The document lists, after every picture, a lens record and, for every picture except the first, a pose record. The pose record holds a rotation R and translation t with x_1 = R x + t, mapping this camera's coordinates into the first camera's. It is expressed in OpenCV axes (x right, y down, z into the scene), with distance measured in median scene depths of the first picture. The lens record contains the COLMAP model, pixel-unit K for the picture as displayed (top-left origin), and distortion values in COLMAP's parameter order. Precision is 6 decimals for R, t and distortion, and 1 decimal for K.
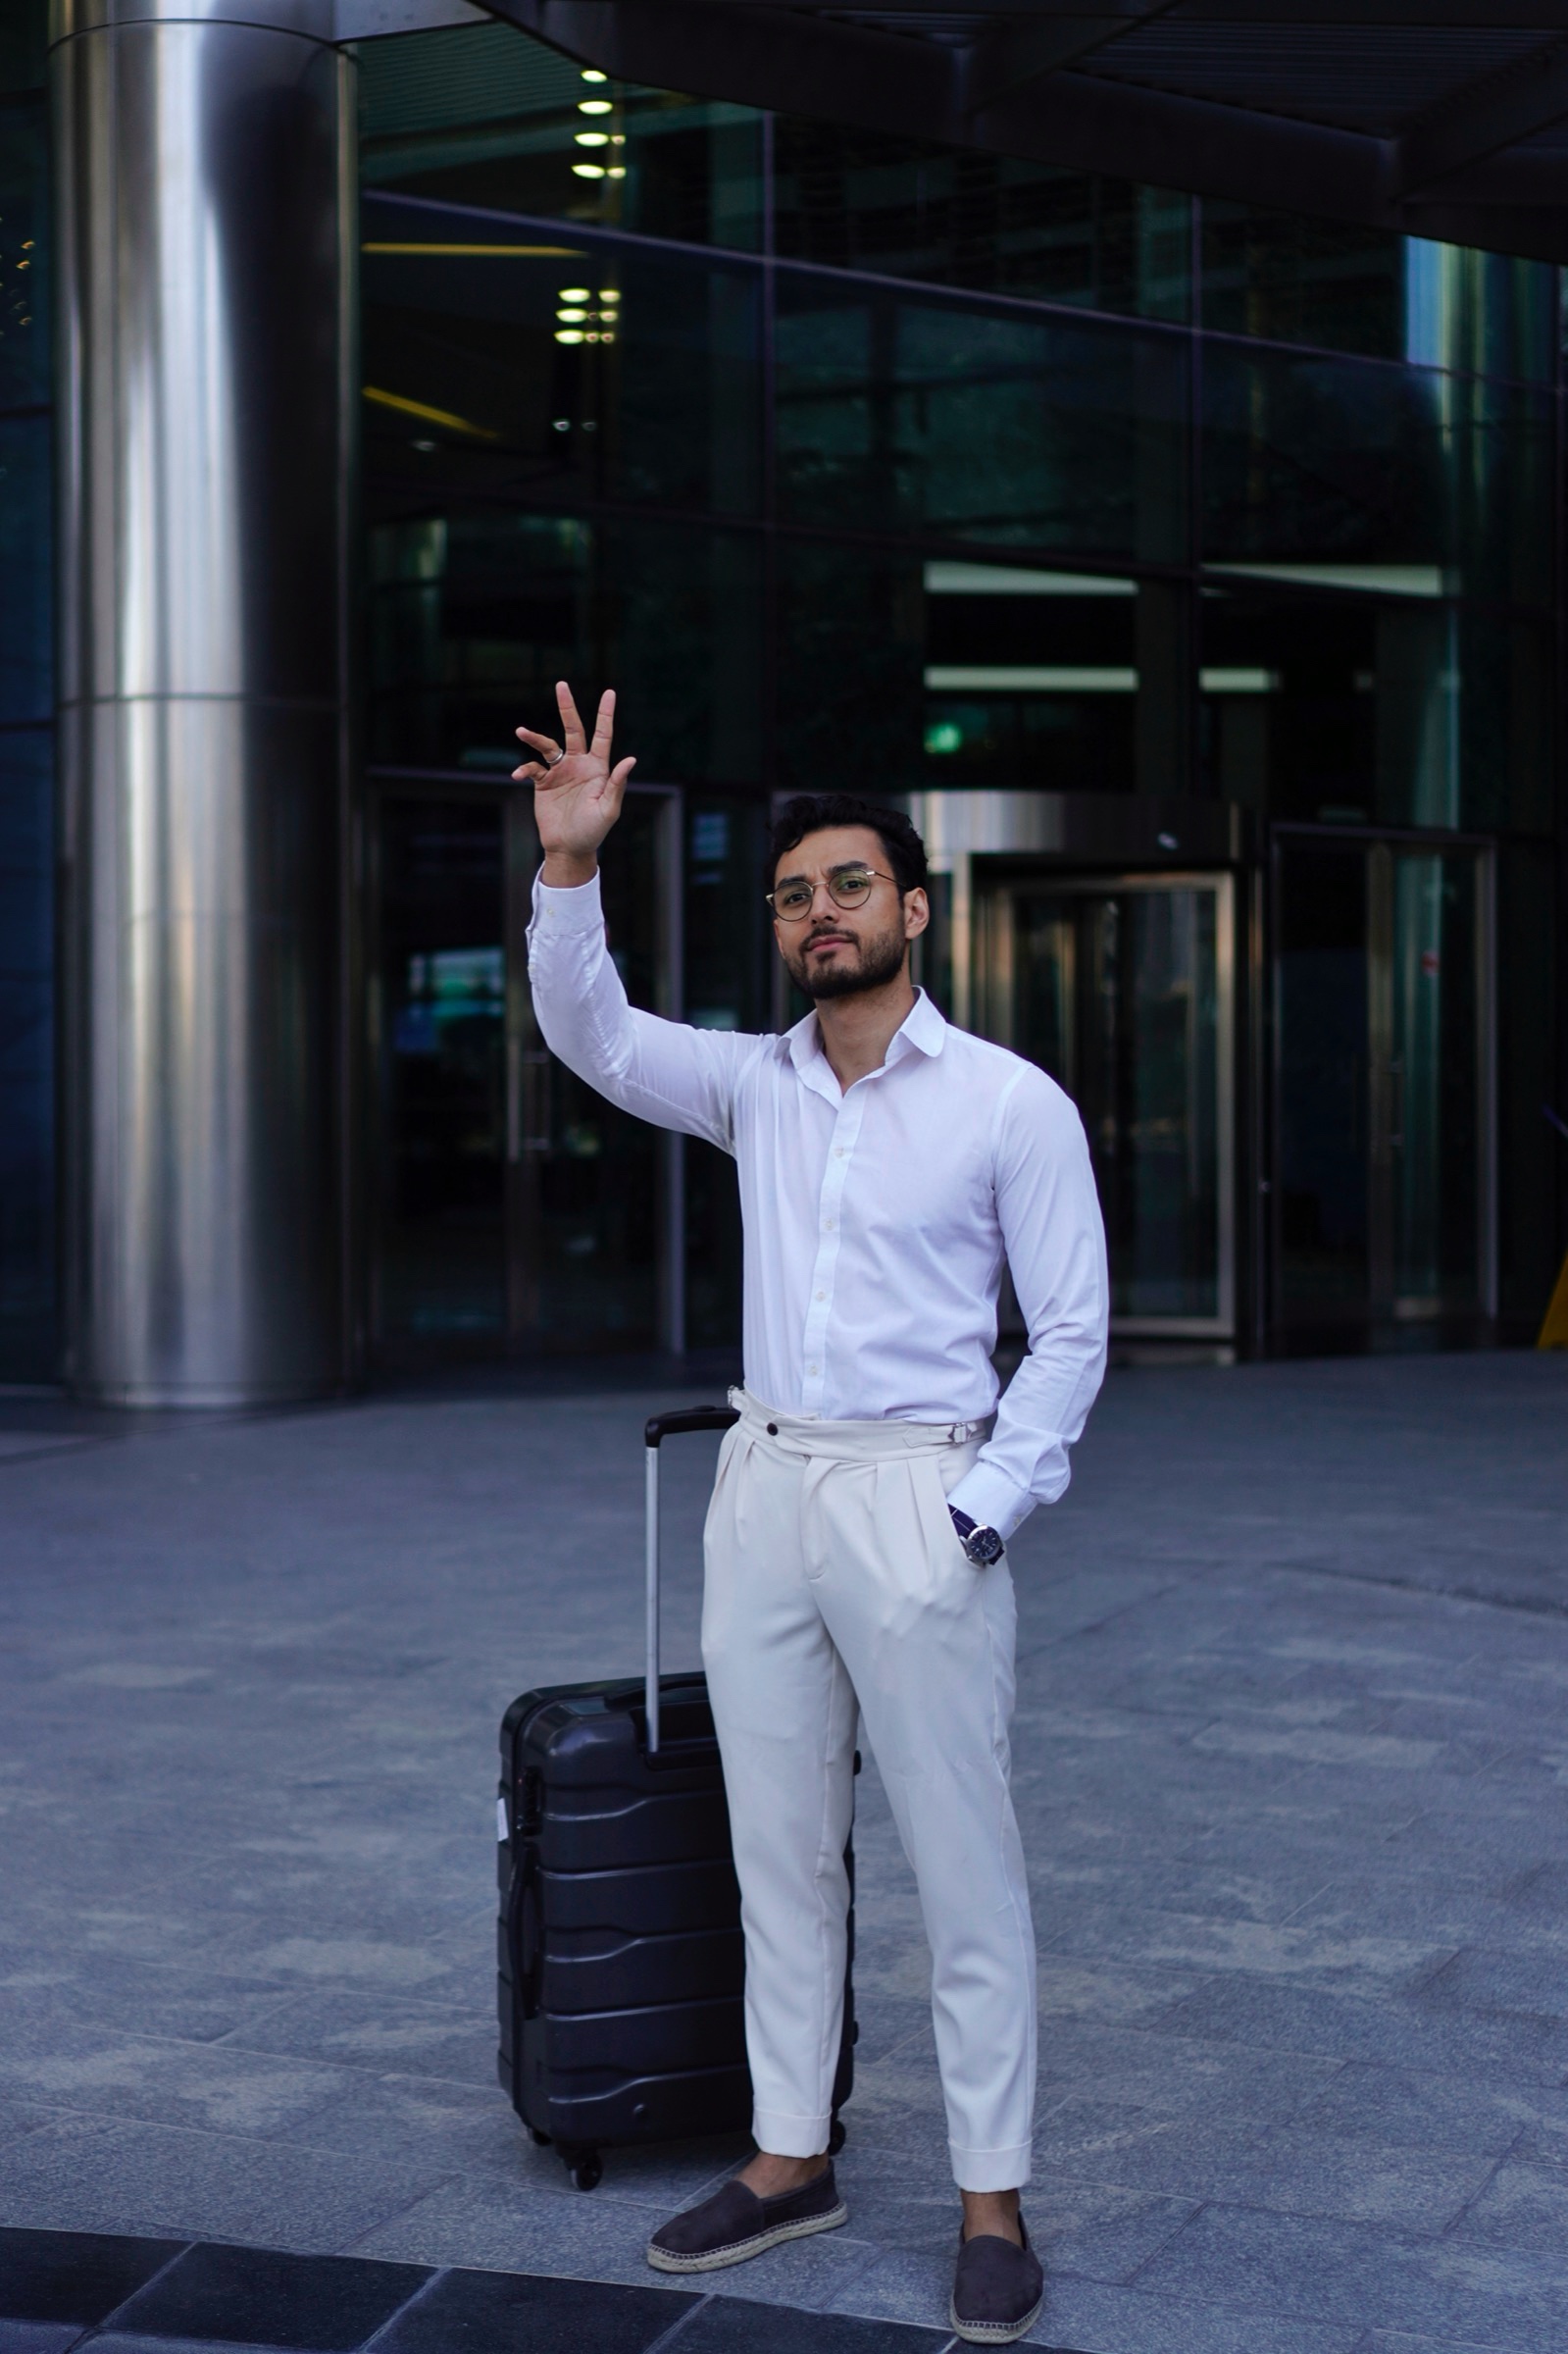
lens RADIAL K [[5069.5, 0, 784.0], [0, 5069.5, 1177.0], [0, 0, 1]] dist [0.031187, 0.306150]
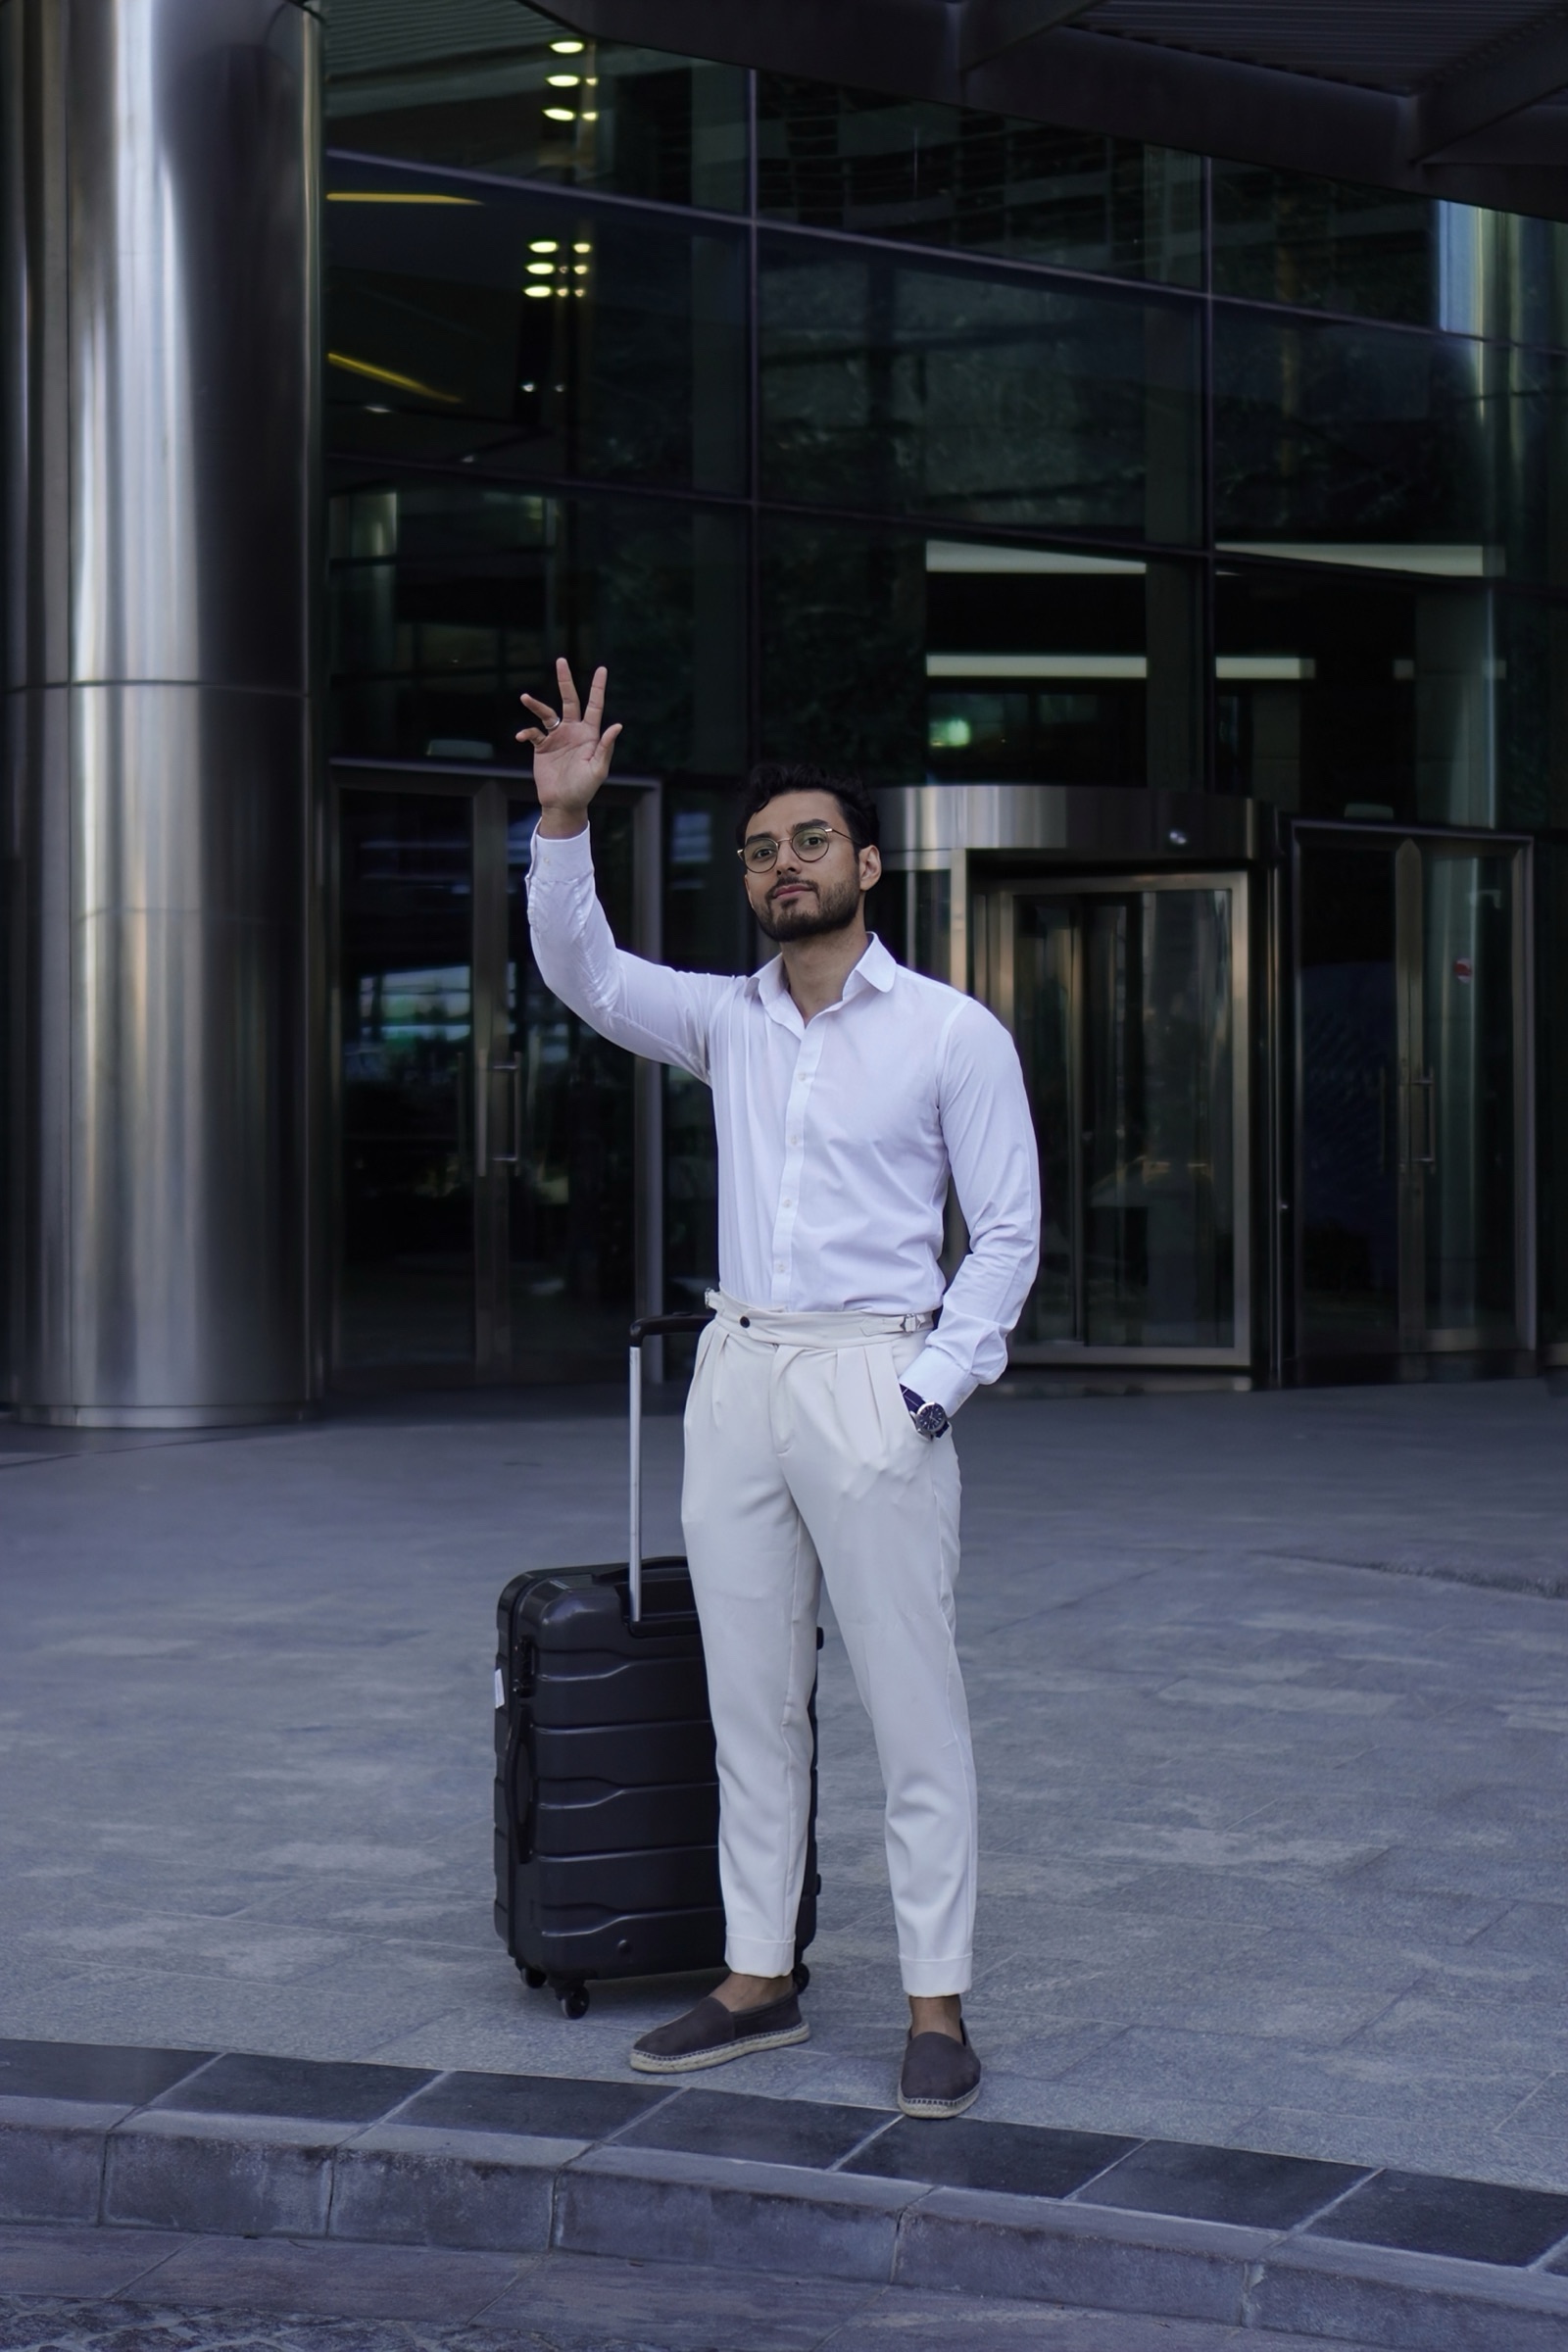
lens RADIAL K [[6575.9, 0, 860.8], [0, 6575.9, 1173.3], [0, 0, 1]] dist [0.134298, 0.597912]
pose [[0.999946, 0.000416, 0.010417, 0.007746], [-0.000184, 0.999752, -0.022253, 0.043136], [-0.010424, 0.022250, 0.999698, -0.406739]]
